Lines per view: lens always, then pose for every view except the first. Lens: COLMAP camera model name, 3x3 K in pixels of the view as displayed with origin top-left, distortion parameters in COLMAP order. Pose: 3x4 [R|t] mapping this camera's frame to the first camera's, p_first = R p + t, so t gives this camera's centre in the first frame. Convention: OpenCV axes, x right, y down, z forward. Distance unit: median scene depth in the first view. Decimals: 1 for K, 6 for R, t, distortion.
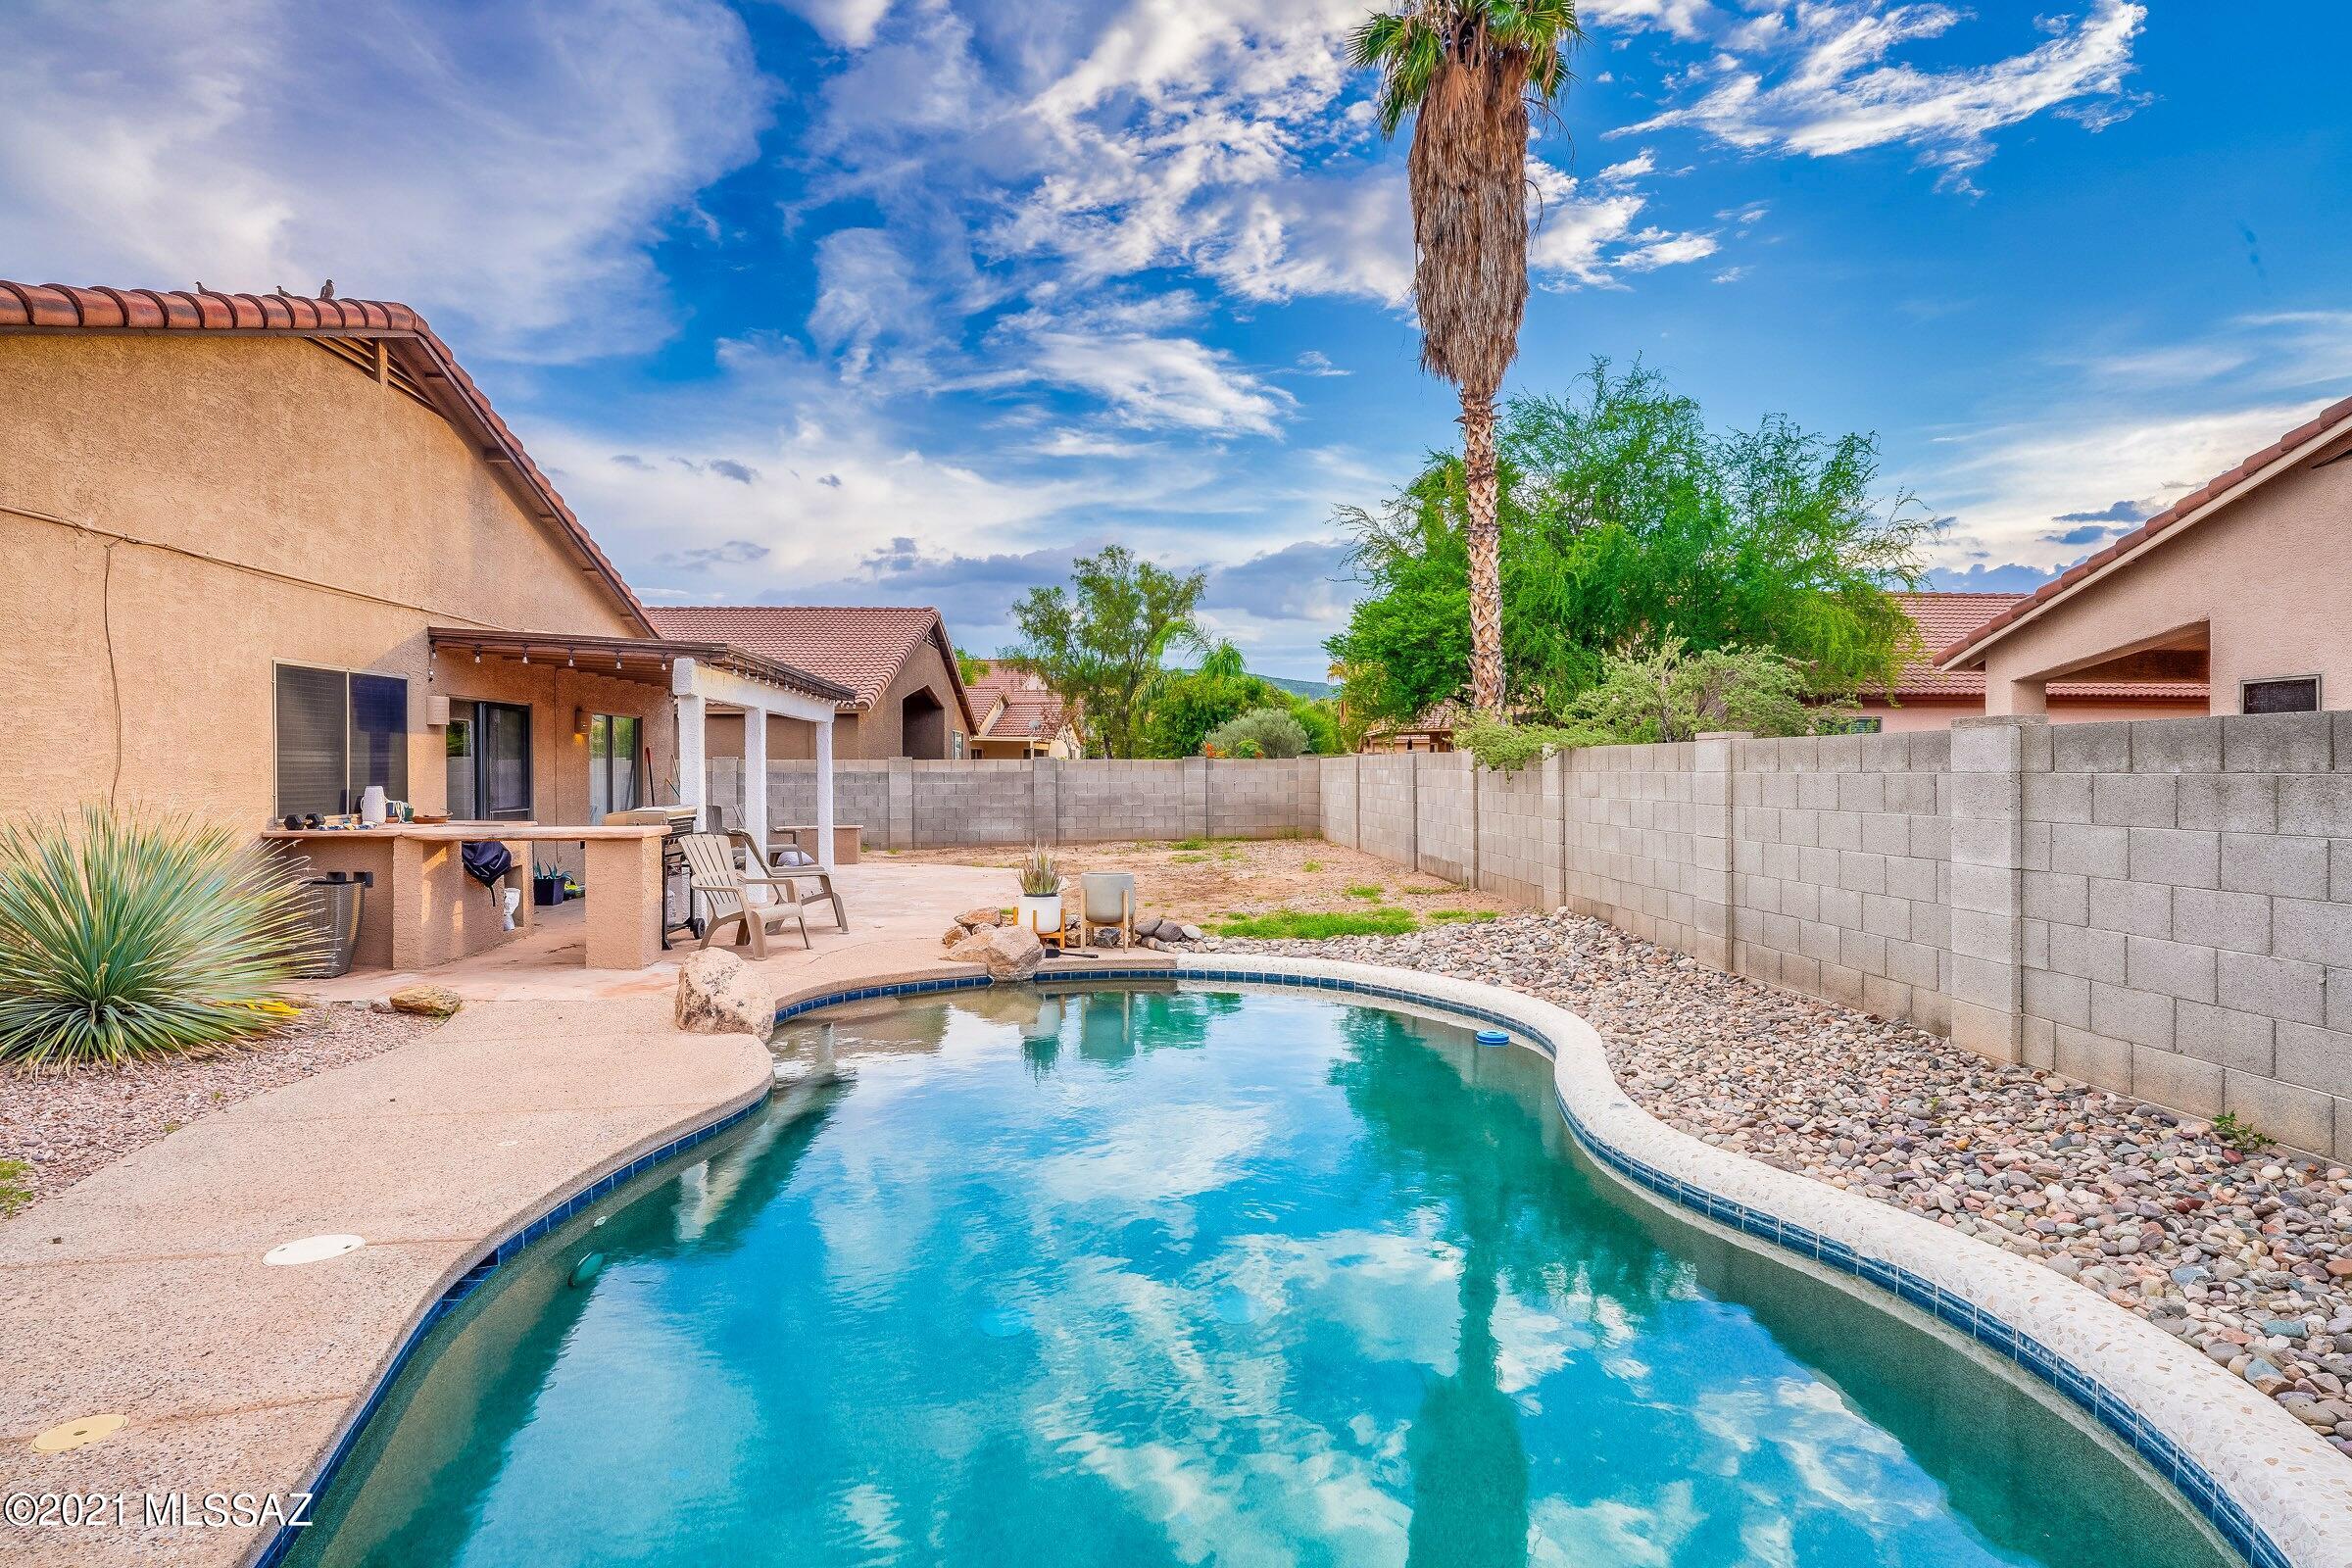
lens RADIAL K [[1285.5, 0, 1193.9], [0, 1285.5, 785.0], [0, 0, 1]] dist [-0.001044, 0.002759]
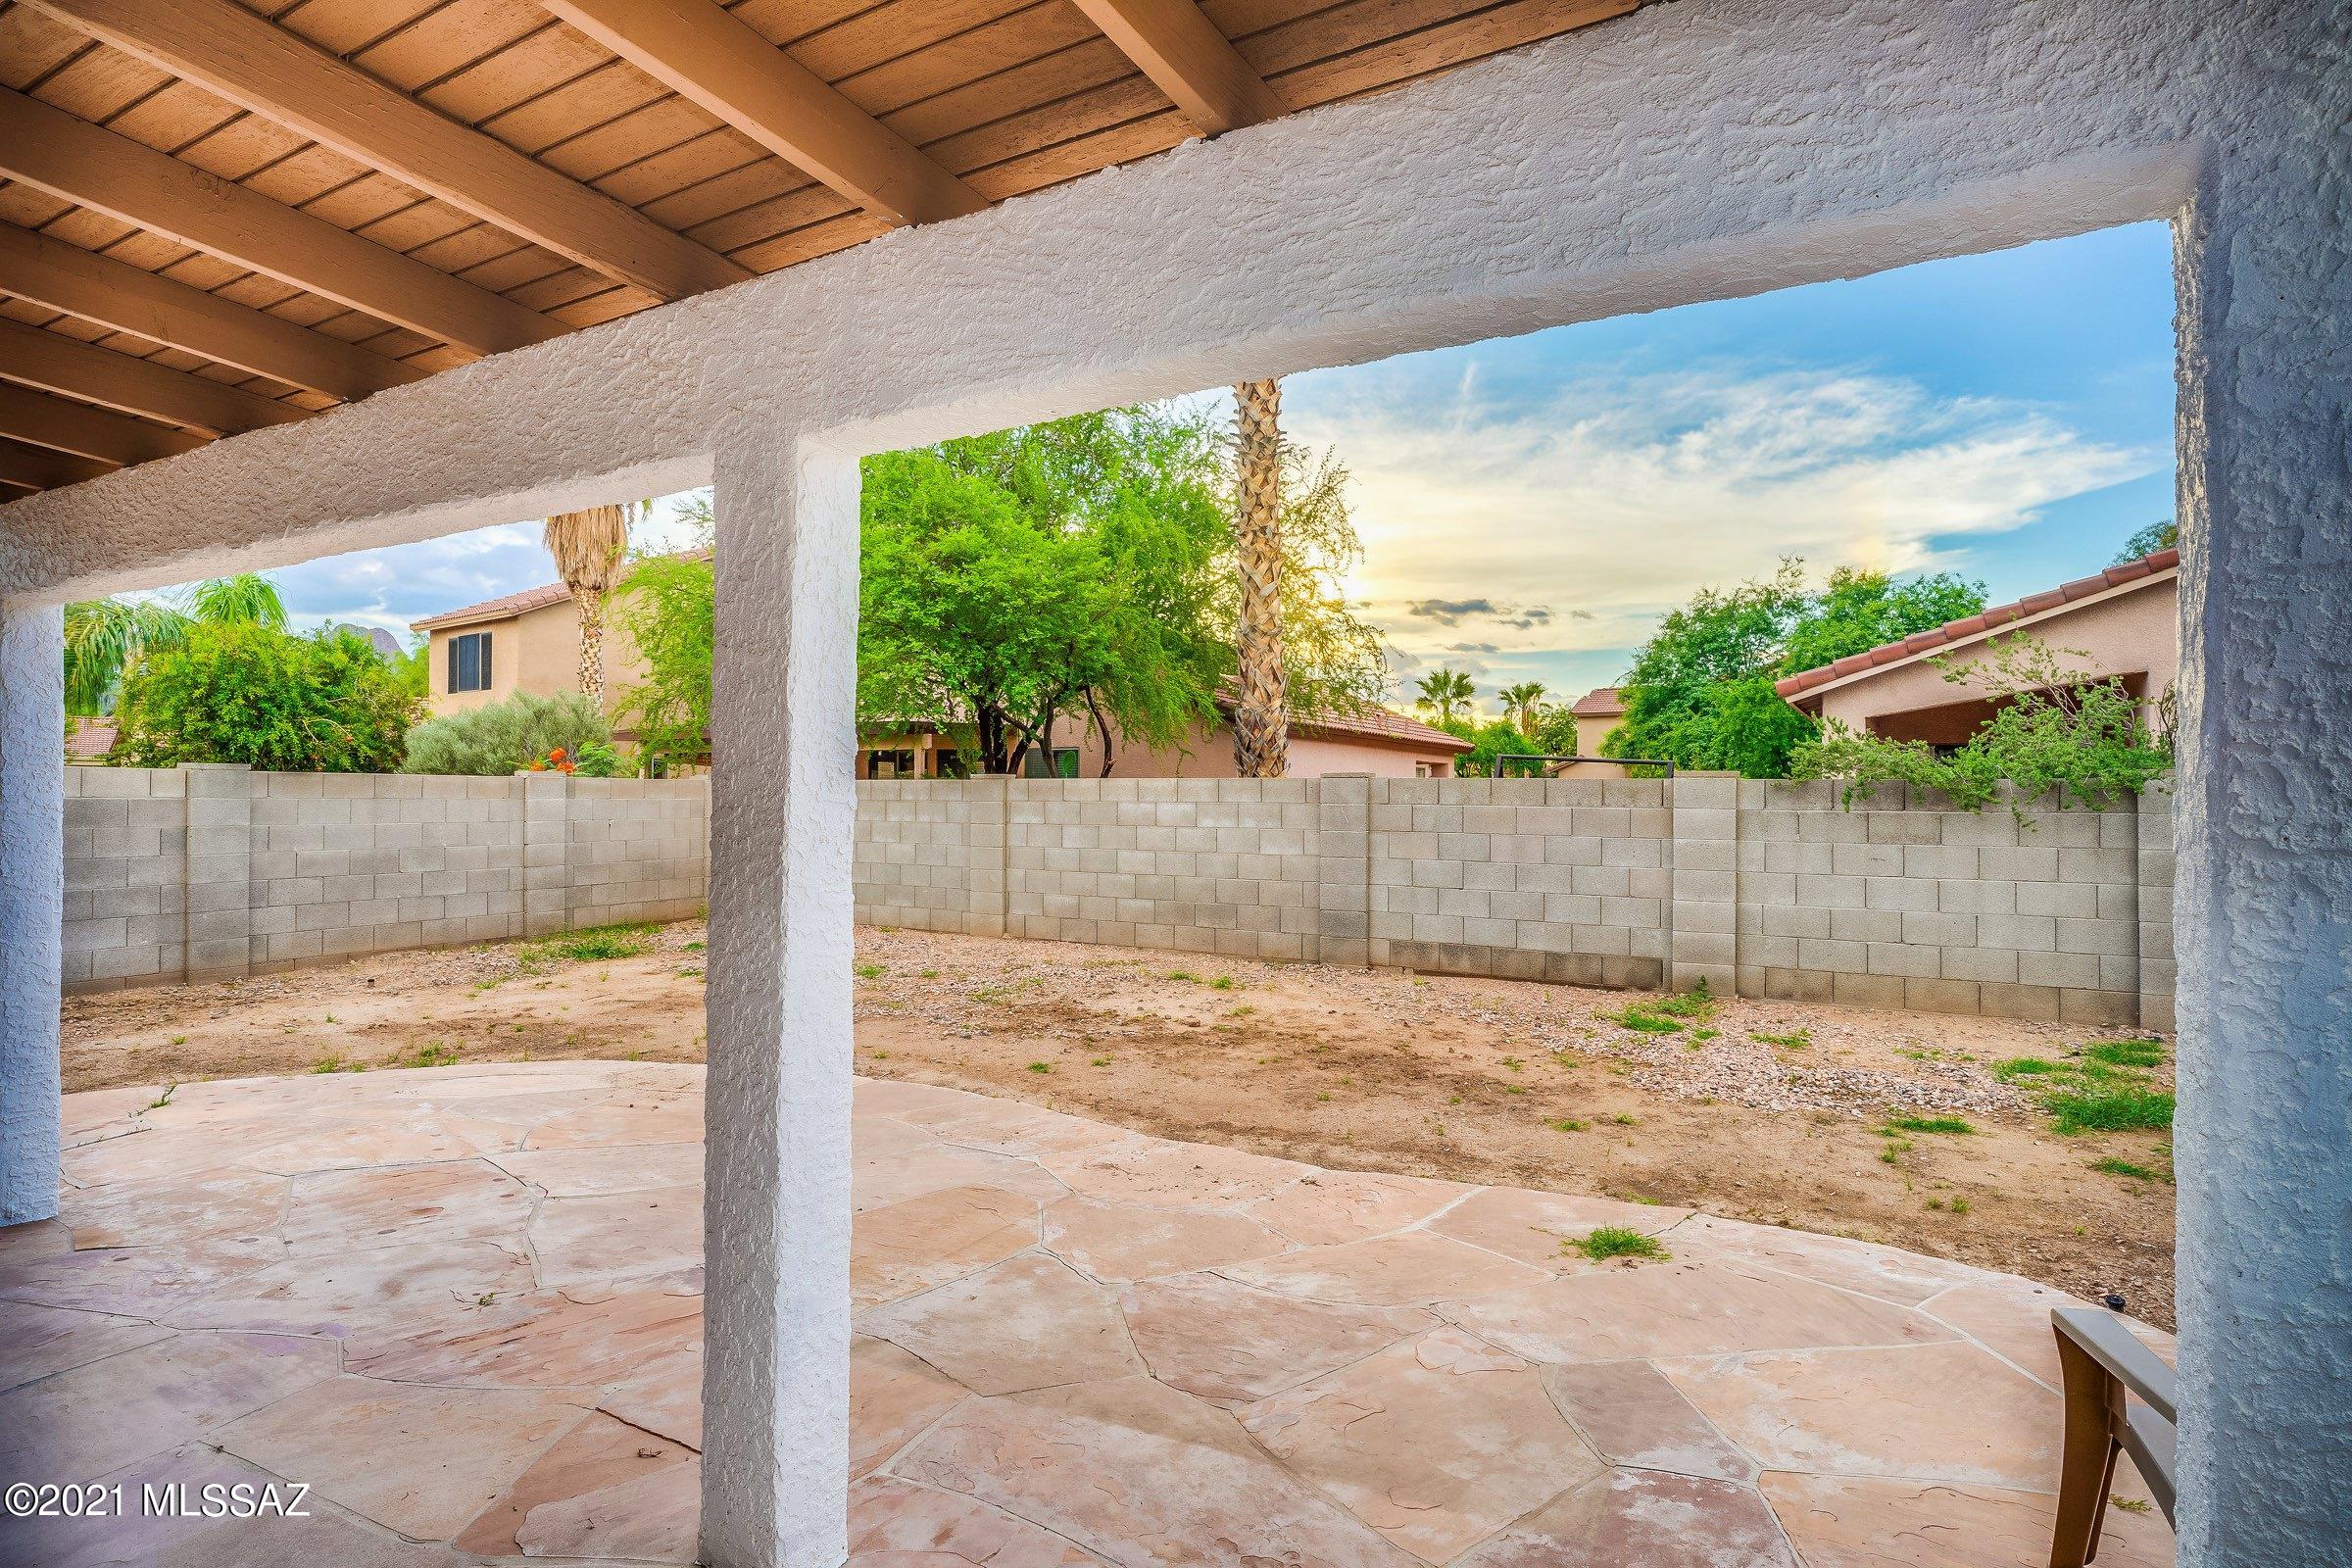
lens RADIAL K [[1285.5, 0, 1189.1], [0, 1285.5, 791.4], [0, 0, 1]] dist [-0.001044, 0.002759]
pose [[0.580497, 0.009883, 0.814202, -0.450127], [0.001946, 0.999907, -0.013524, -0.011834], [-0.814260, 0.009435, 0.580424, 0.837635]]
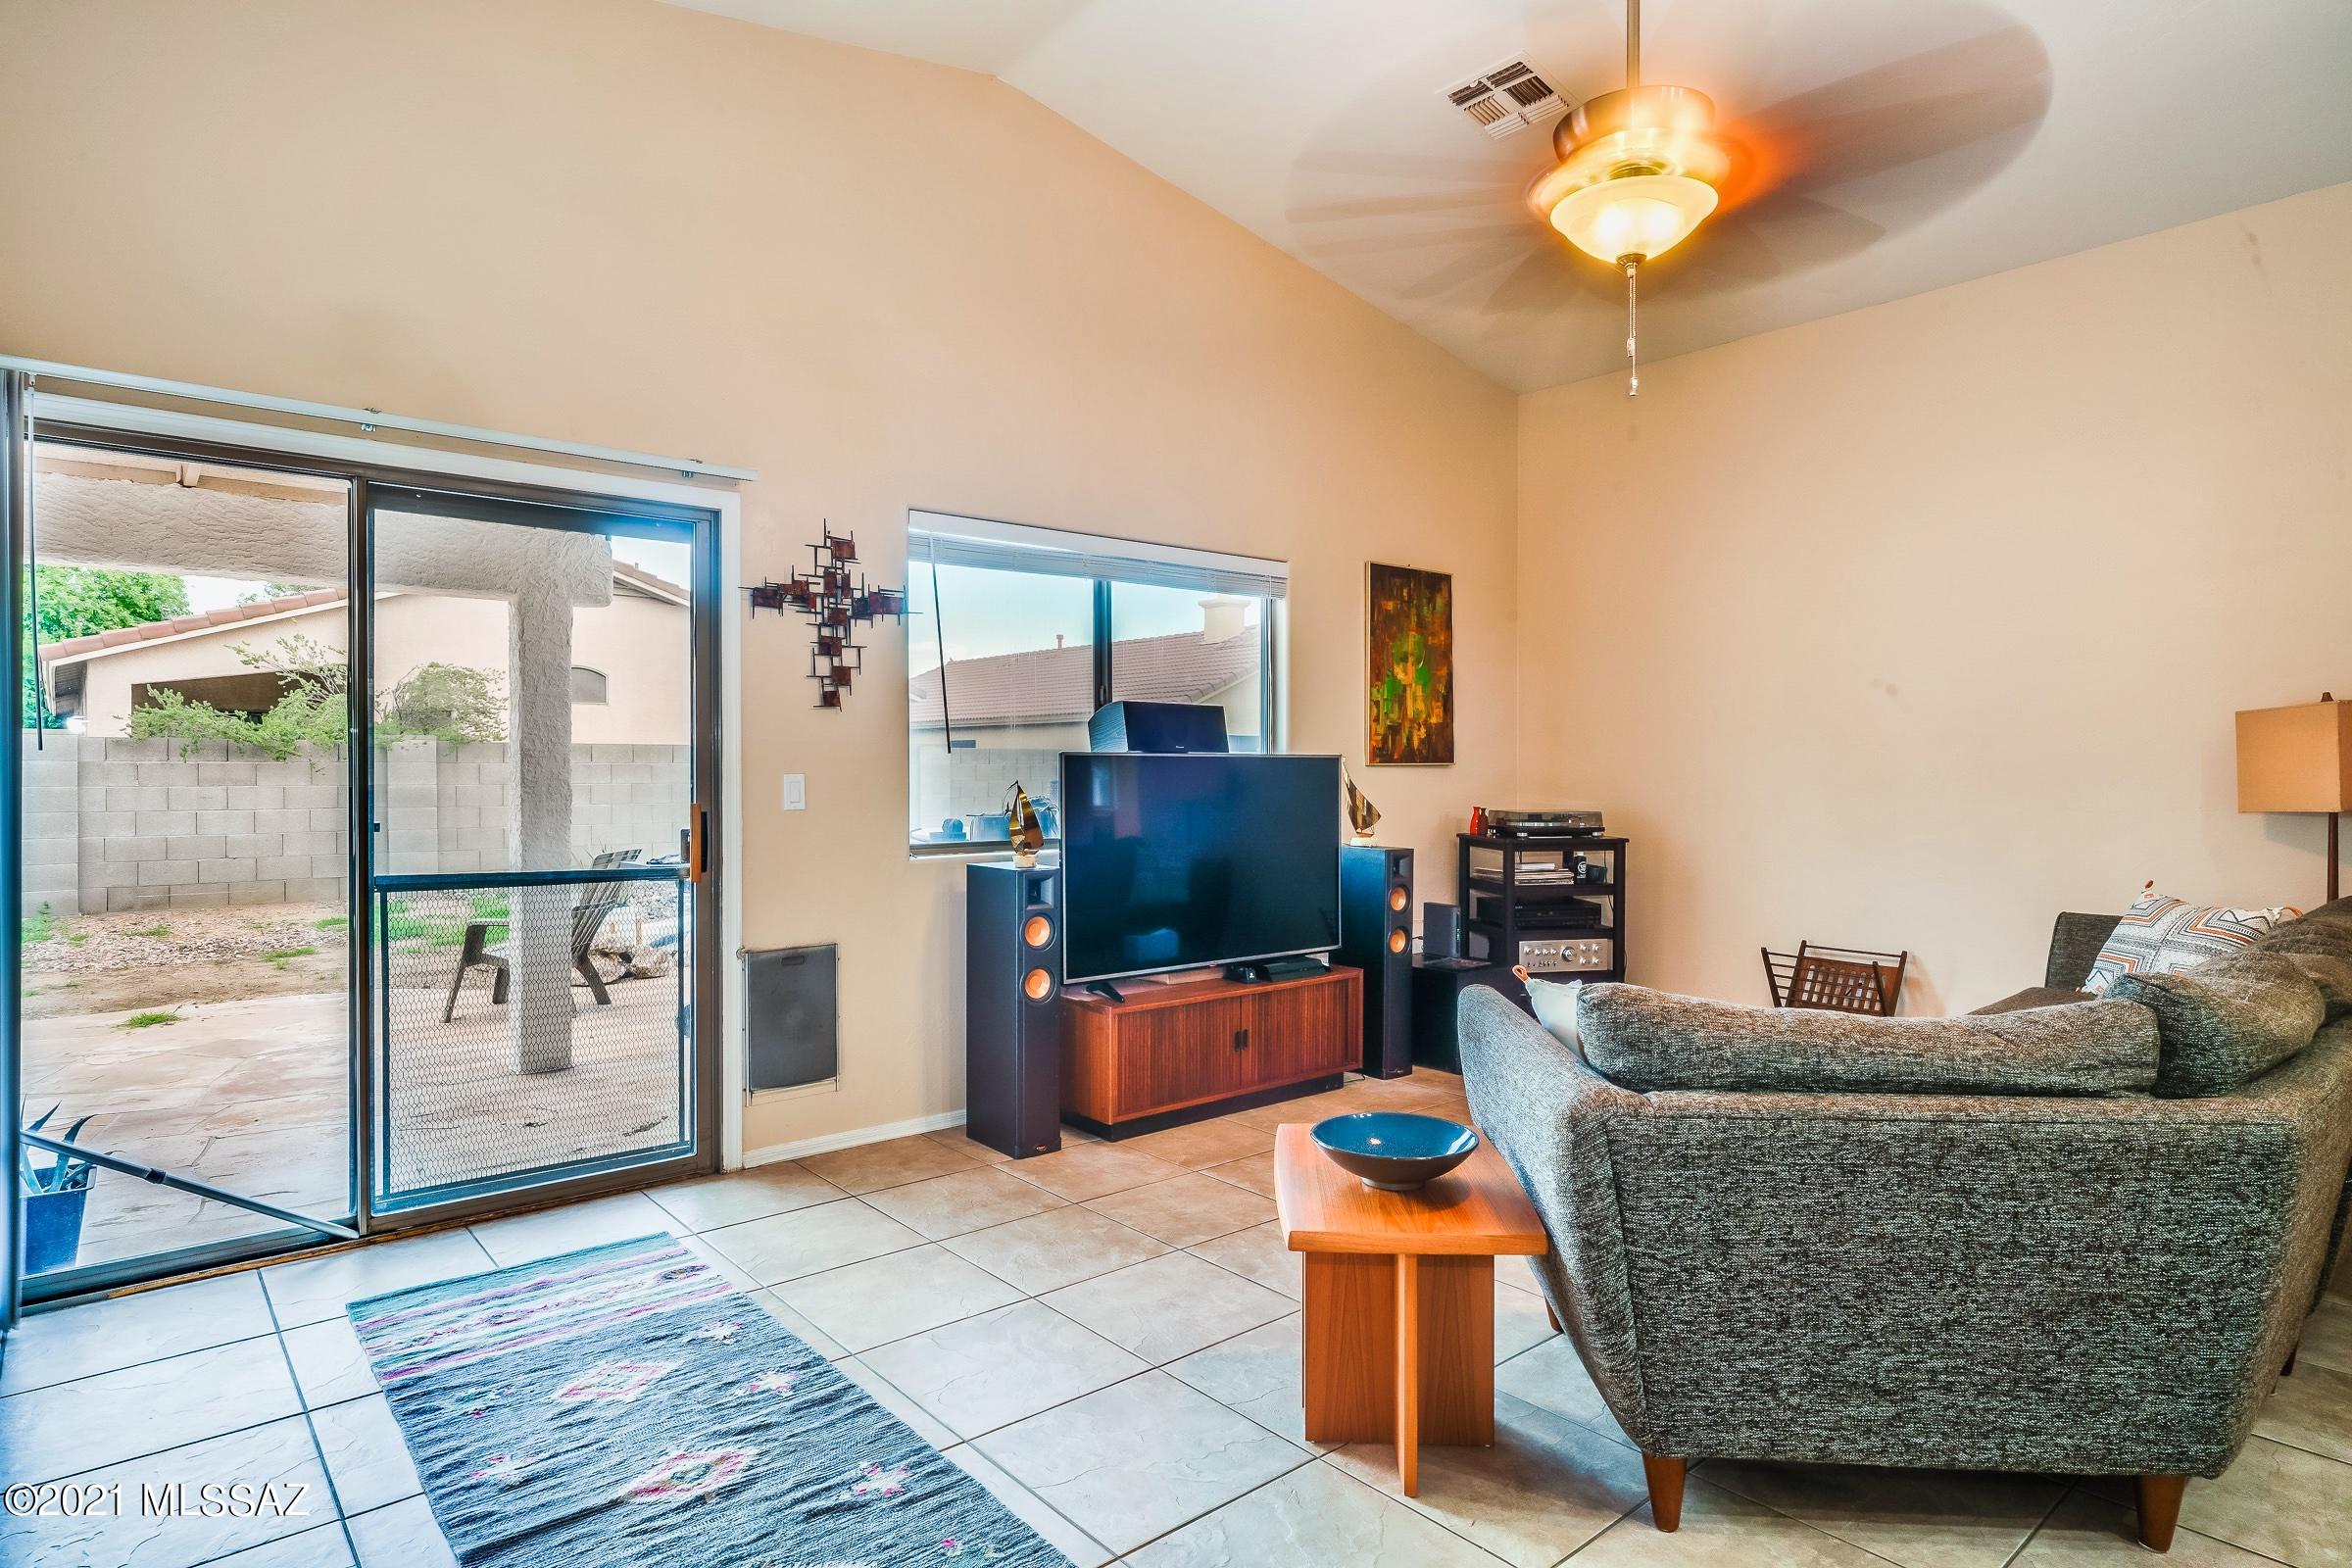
lens RADIAL K [[1285.5, 0, 1180.3], [0, 1285.5, 776.6], [0, 0, 1]] dist [-0.001044, 0.002759]
pose [[-0.587312, -0.004195, 0.809350, -0.757526], [0.009539, 0.999881, 0.012105, -0.005467], [-0.809304, 0.014830, -0.587202, 0.896860]]
